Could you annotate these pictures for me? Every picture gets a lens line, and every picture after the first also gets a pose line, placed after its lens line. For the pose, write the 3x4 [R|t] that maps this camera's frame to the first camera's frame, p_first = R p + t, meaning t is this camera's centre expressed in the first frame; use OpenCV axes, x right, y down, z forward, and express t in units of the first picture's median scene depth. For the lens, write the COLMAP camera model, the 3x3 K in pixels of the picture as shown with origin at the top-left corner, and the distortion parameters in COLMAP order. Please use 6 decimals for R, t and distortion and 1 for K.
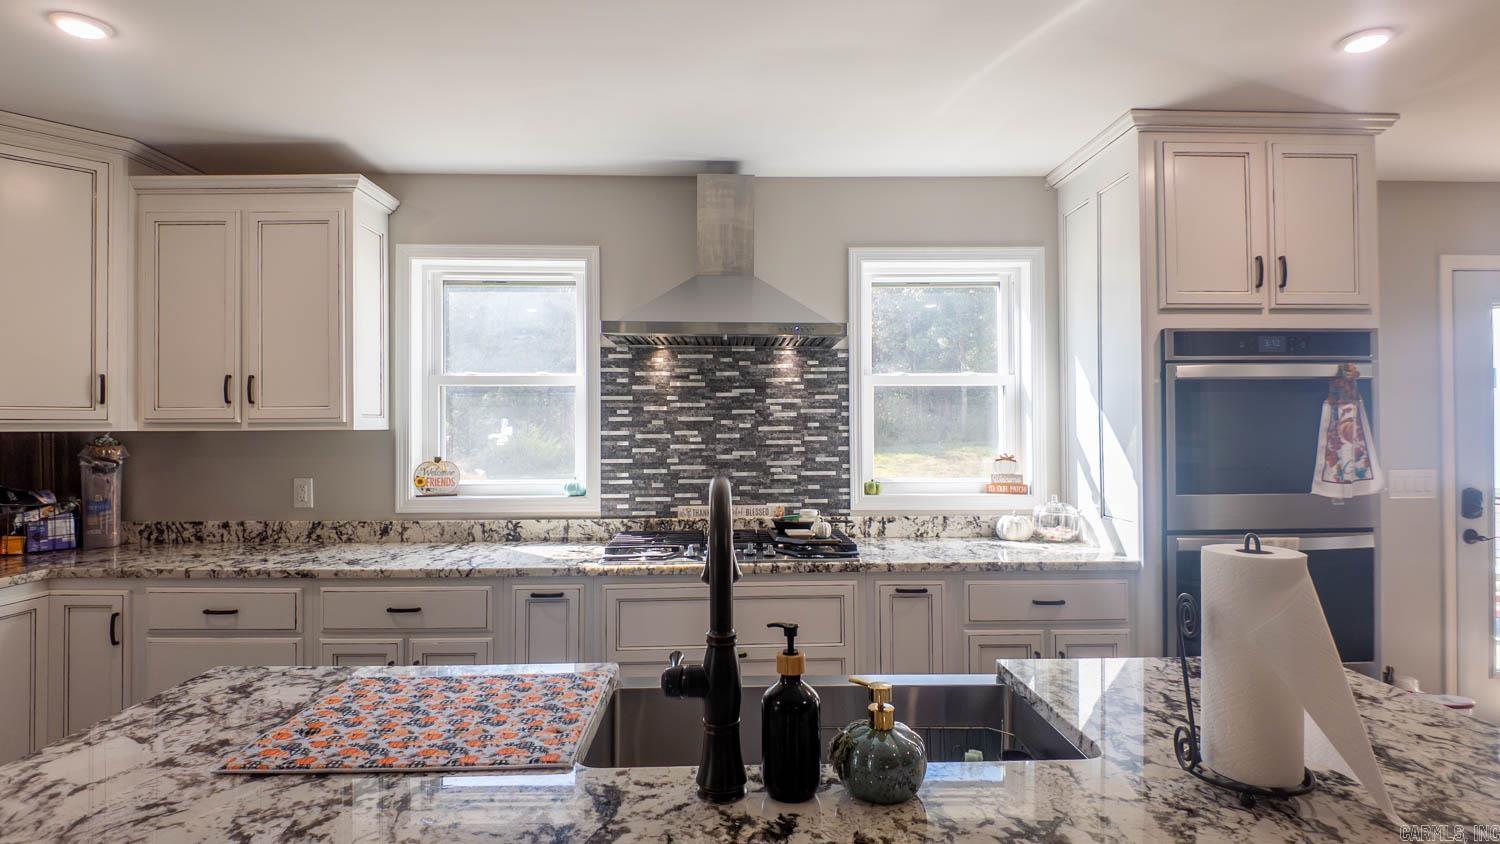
lens RADIAL K [[771.7, 0, 750.0], [0, 771.7, 422.0], [0, 0, 1]] dist [0.033192, -0.047097]
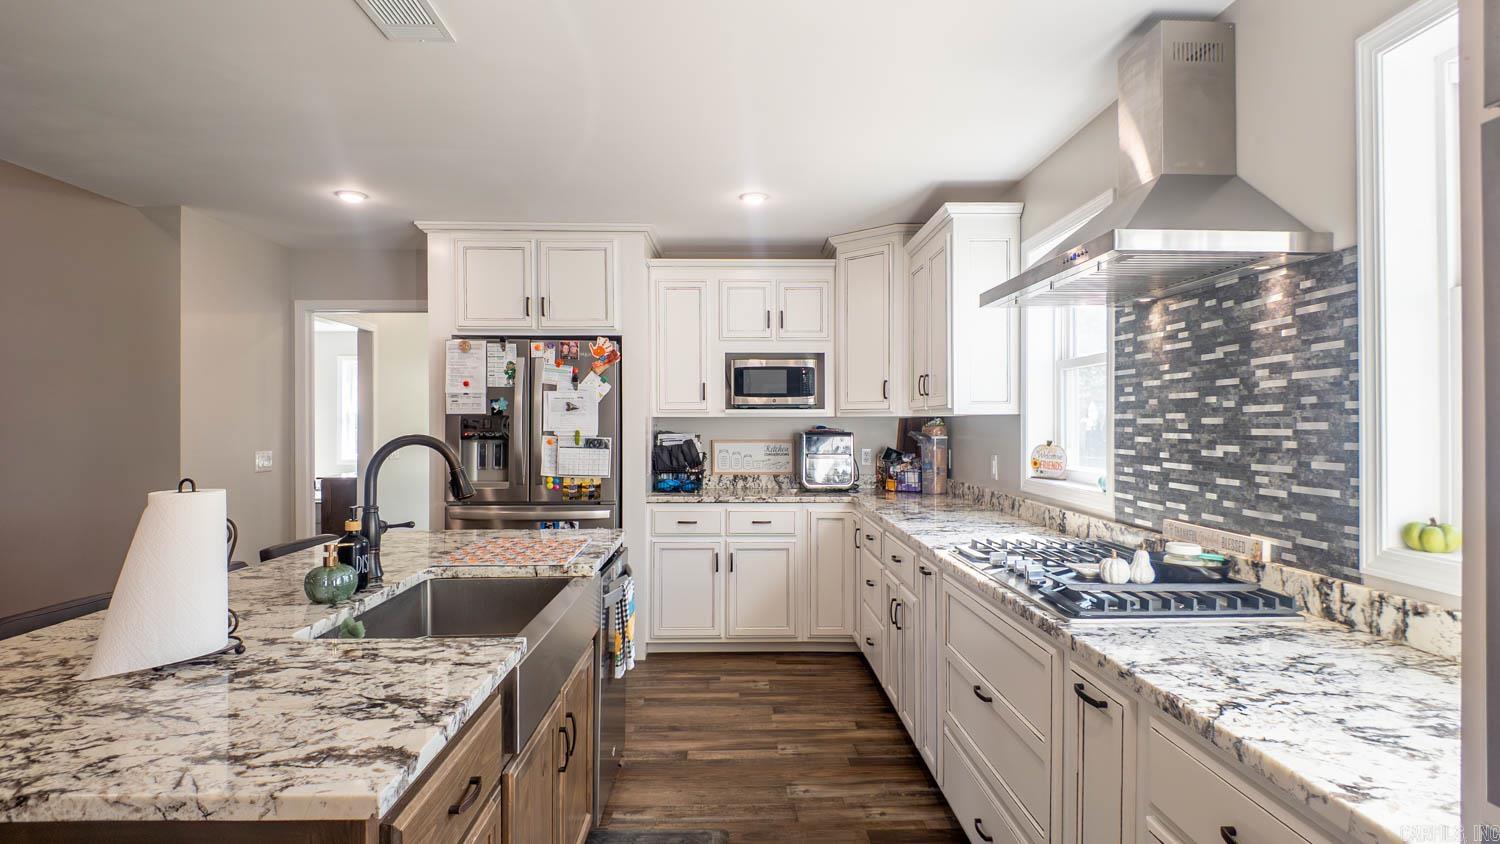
lens RADIAL K [[771.7, 0, 750.0], [0, 771.7, 422.0], [0, 0, 1]] dist [0.033192, -0.047097]
pose [[-0.002768, 0.004518, -0.999986, 0.621723], [0.012045, 0.999917, 0.004484, 0.011564], [0.999924, -0.012032, -0.002823, 0.614712]]
